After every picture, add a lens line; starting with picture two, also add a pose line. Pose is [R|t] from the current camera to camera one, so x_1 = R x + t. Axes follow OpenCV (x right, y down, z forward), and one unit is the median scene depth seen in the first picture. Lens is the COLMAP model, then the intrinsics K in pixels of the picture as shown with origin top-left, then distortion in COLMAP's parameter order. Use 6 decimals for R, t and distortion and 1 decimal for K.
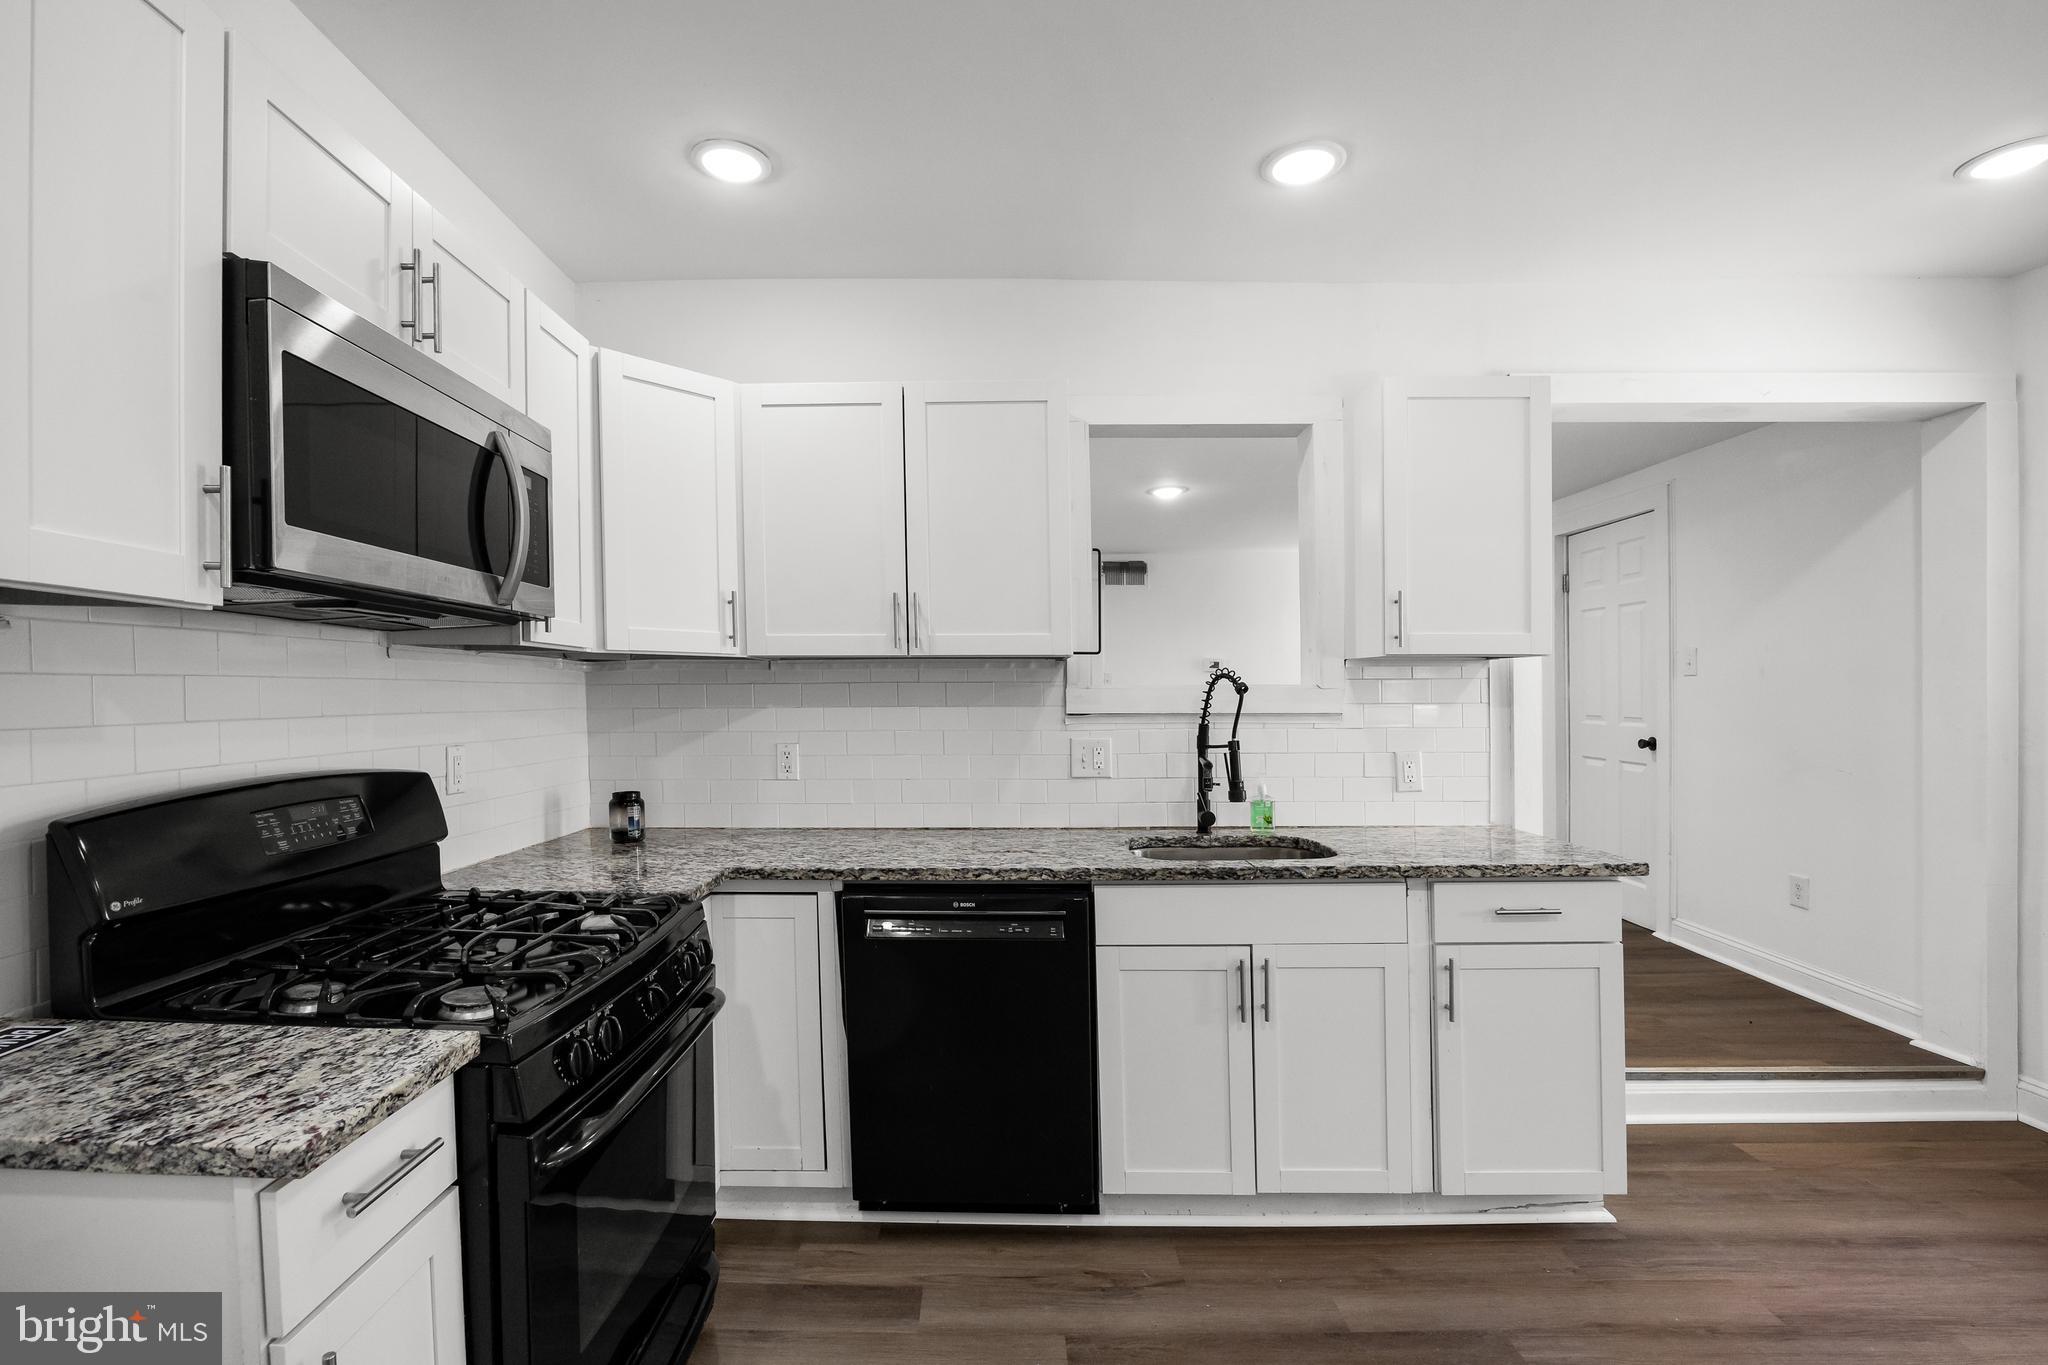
lens RADIAL K [[911.4, 0, 975.8], [0, 911.4, 695.5], [0, 0, 1]] dist [-0.016906, 0.001761]
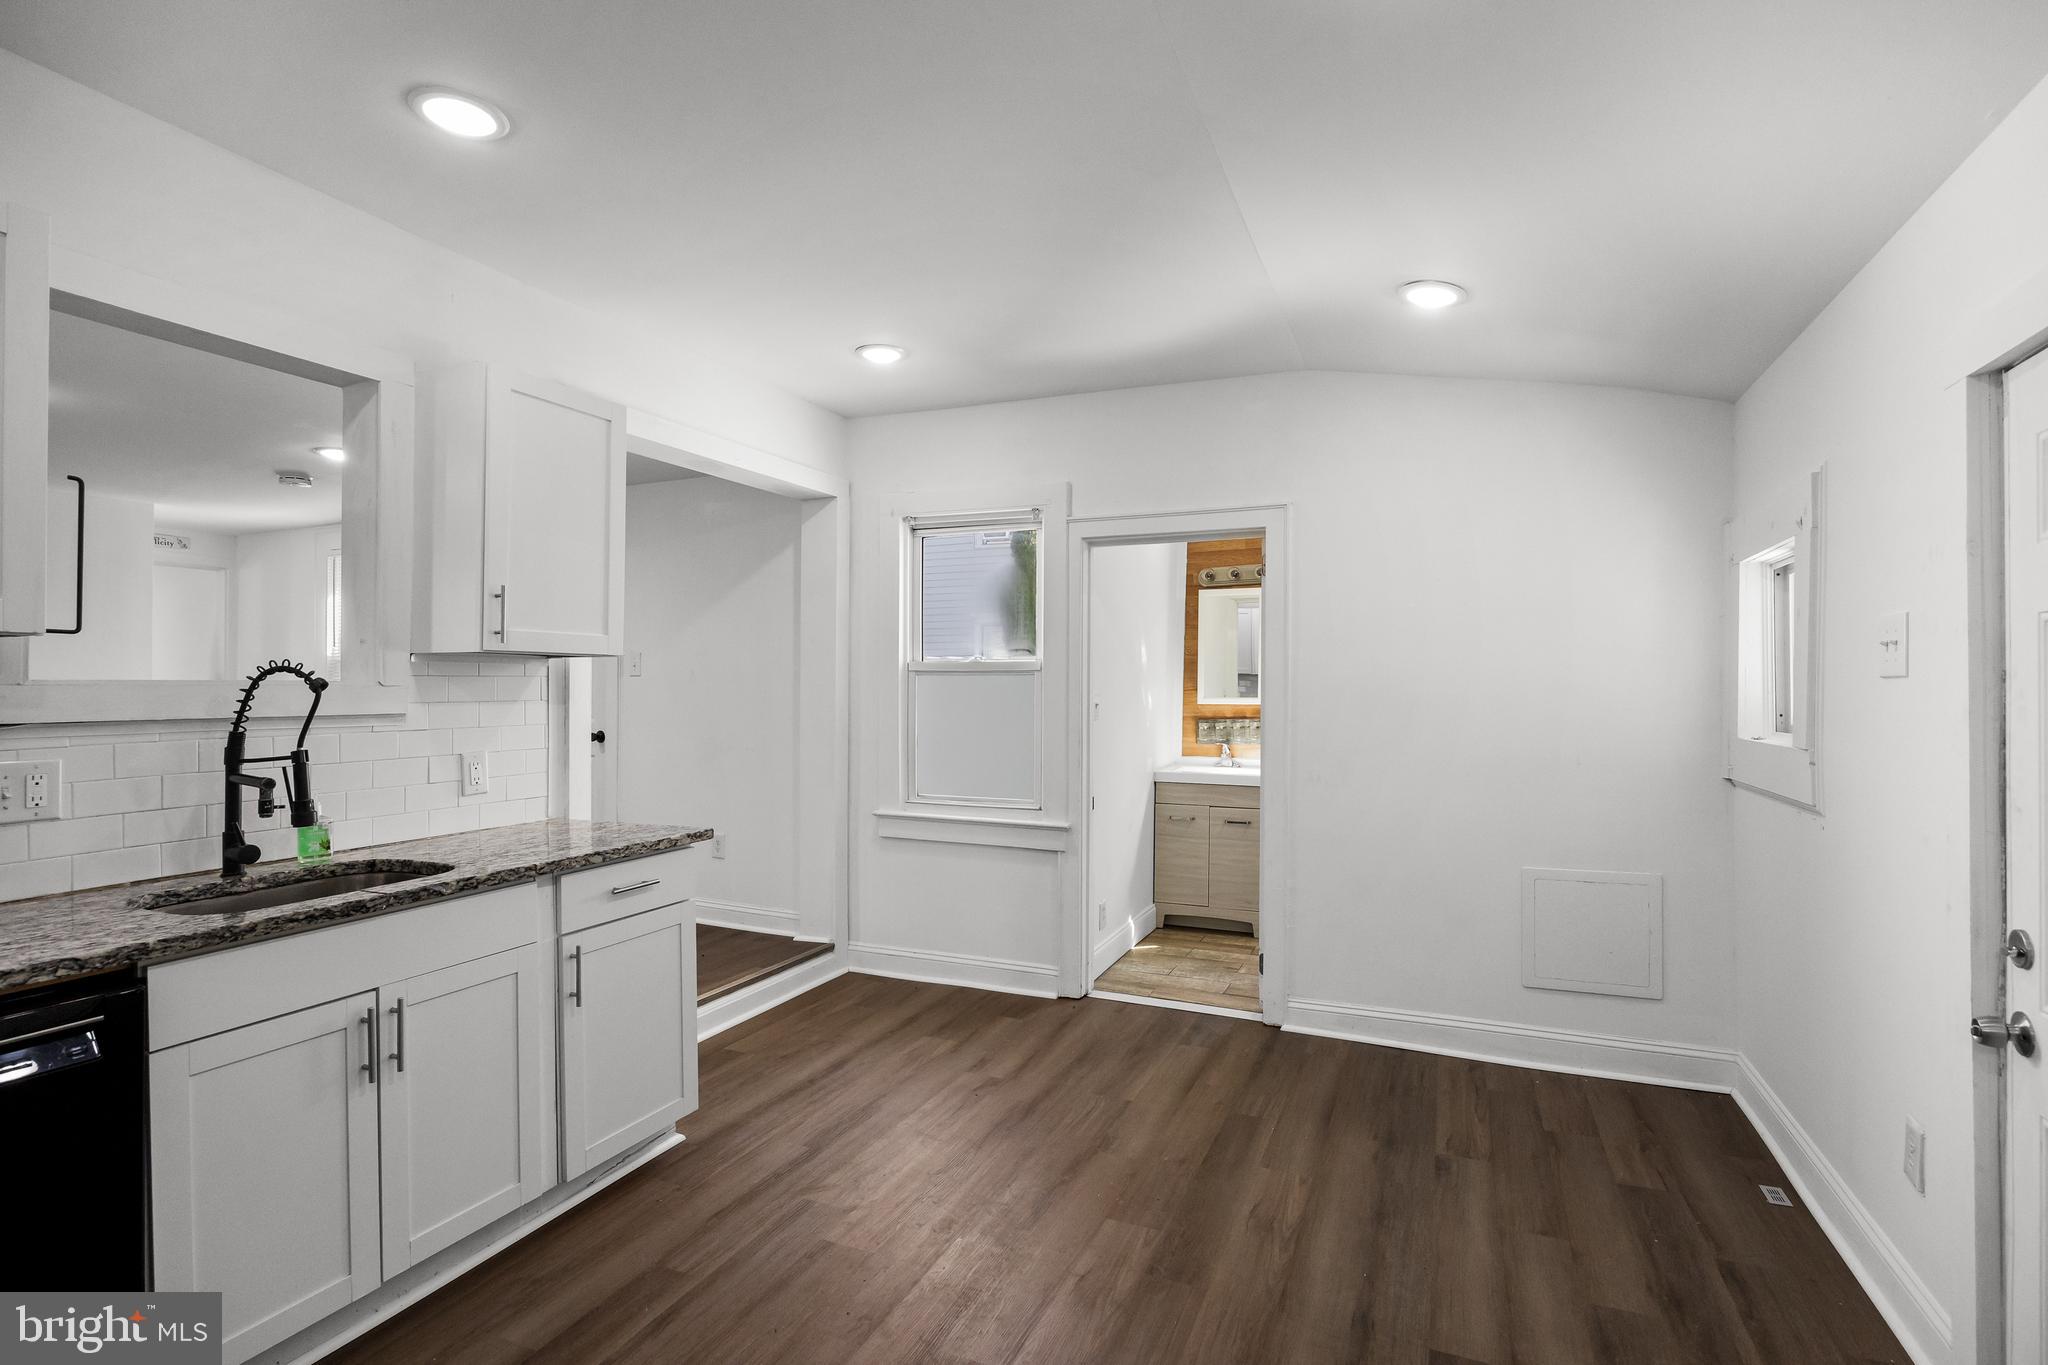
lens RADIAL K [[966.4, 0, 1036.2], [0, 966.4, 674.6], [0, 0, 1]] dist [-0.001136, 0.000848]
pose [[0.383563, 0.013285, 0.923419, -0.293611], [0.007369, 0.999821, -0.017445, 0.002688], [-0.923485, 0.013496, 0.383396, 0.083874]]
